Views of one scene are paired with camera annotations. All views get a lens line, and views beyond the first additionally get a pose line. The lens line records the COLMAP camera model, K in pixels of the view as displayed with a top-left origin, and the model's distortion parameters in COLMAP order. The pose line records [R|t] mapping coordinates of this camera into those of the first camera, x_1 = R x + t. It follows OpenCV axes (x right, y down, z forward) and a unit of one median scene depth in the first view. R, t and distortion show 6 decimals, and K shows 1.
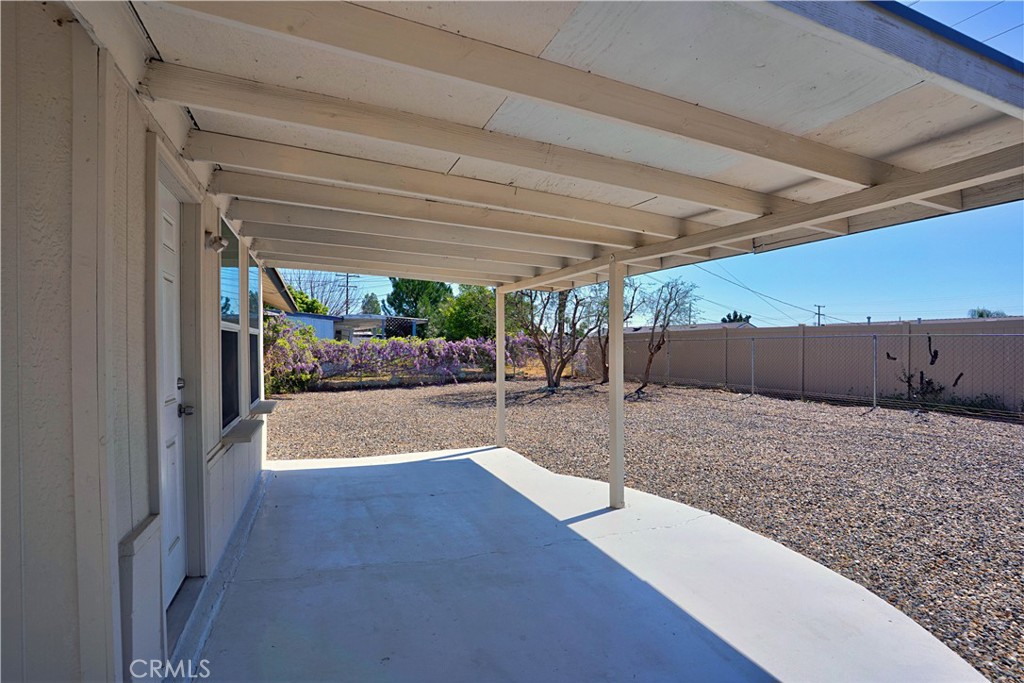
lens RADIAL K [[515.7, 0, 513.1], [0, 515.7, 340.1], [0, 0, 1]] dist [-0.005230, 0.001252]
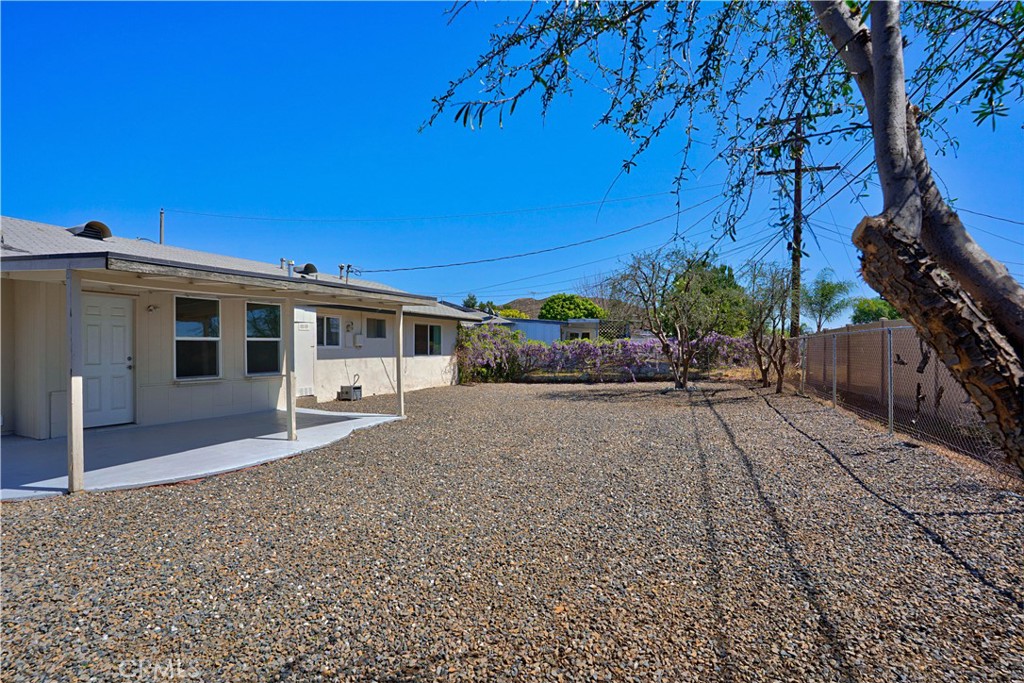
lens RADIAL K [[515.7, 0, 508.0], [0, 515.7, 340.9], [0, 0, 1]] dist [-0.005230, 0.001252]
pose [[0.706719, -0.009220, -0.707435, 0.453274], [0.009738, 0.999947, -0.003304, 0.002045], [0.707428, -0.004555, 0.706771, 0.081228]]
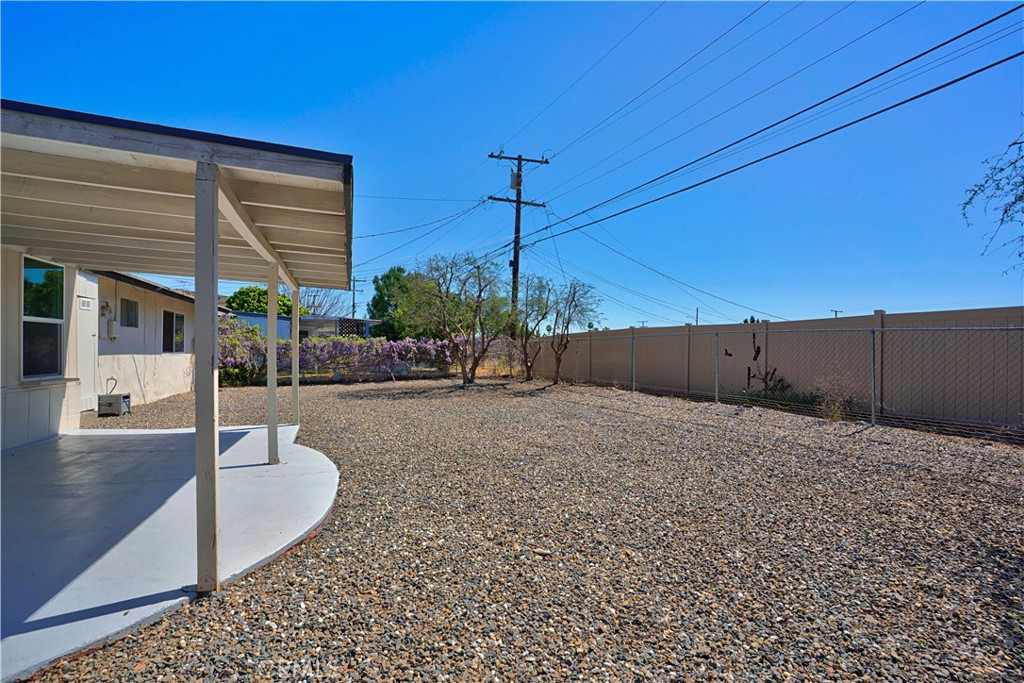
lens RADIAL K [[515.7, 0, 506.6], [0, 515.7, 347.1], [0, 0, 1]] dist [-0.005230, 0.001252]
pose [[0.996977, 0.006983, -0.077385, 0.200742], [-0.006750, 0.999972, 0.003272, 0.010685], [0.077406, -0.002740, 0.996996, -0.027837]]
